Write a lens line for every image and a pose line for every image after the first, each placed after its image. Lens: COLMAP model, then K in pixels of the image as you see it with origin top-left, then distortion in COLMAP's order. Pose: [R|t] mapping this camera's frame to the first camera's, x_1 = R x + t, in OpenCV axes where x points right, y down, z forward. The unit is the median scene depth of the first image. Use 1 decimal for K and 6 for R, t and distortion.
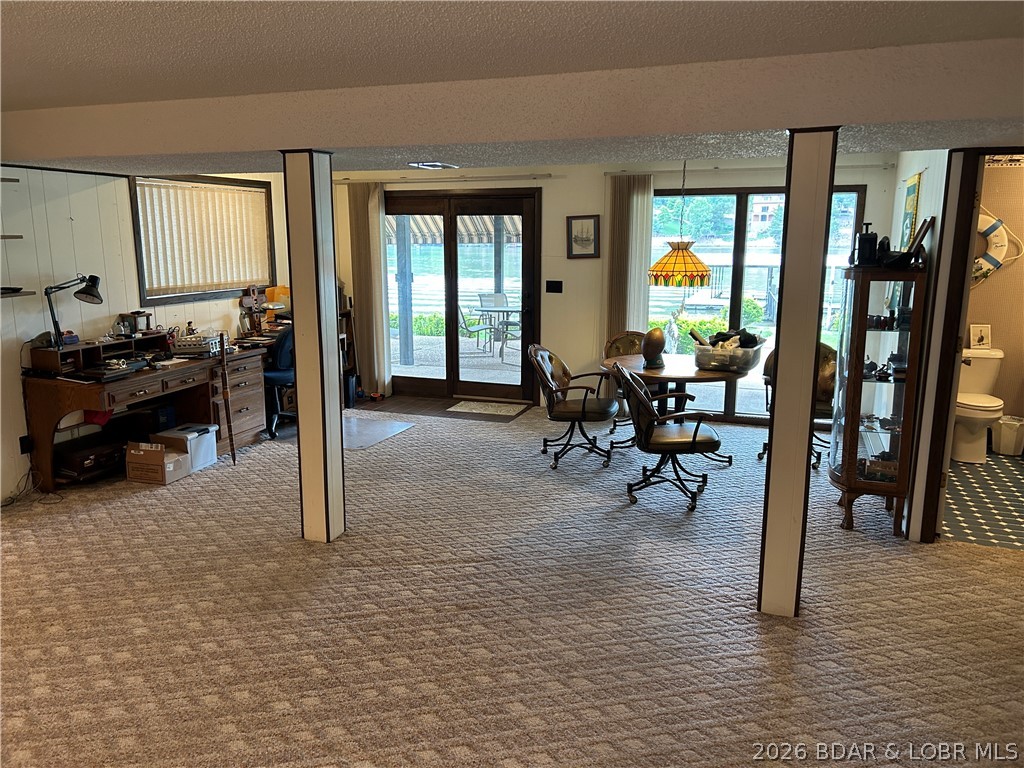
lens RADIAL K [[764.8, 0, 506.8], [0, 764.8, 384.0], [0, 0, 1]] dist [0.085607, -0.113245]
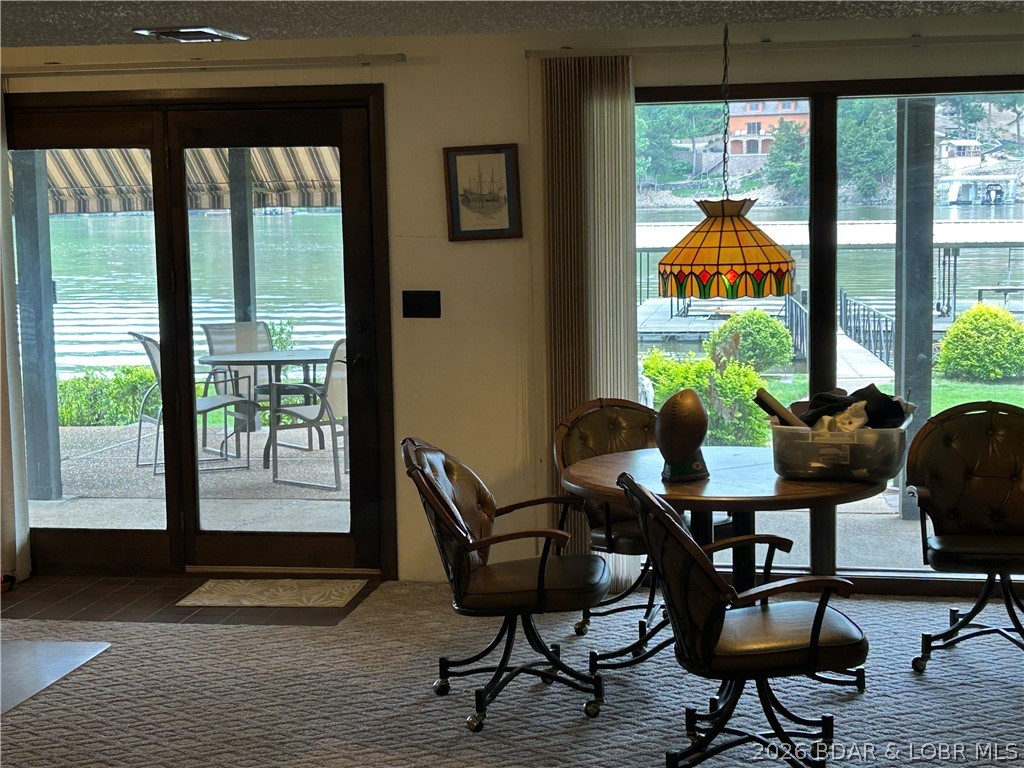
lens RADIAL K [[1696.4, 0, 514.7], [0, 1696.4, 361.0], [0, 0, 1]] dist [0.141550, -0.084382]
pose [[0.982345, -0.038362, 0.183101, -0.080628], [0.054600, 0.994928, -0.084478, -0.011517], [-0.178932, 0.092983, 0.979458, 0.045587]]
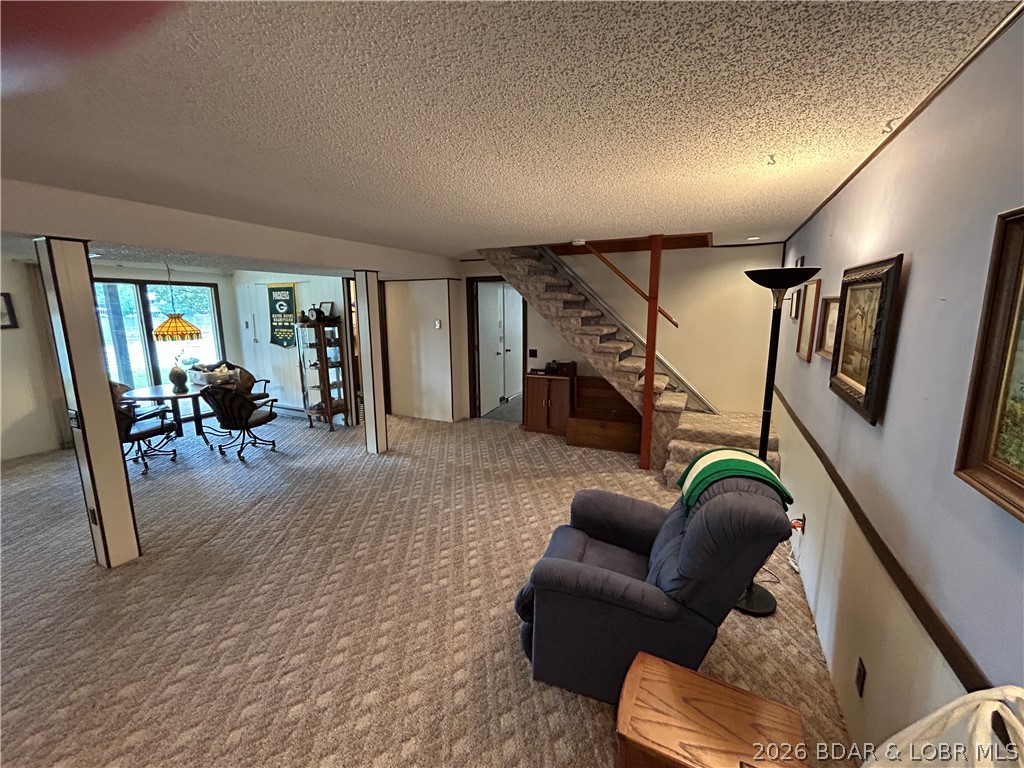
lens RADIAL K [[416.7, 0, 512.9], [0, 416.7, 382.4], [0, 0, 1]] dist [-0.001971, 0.000256]
pose [[0.099176, -0.176681, 0.979259, -0.555011], [0.192160, 0.968987, 0.155367, -0.039532], [-0.976339, 0.172765, 0.130051, 0.195839]]
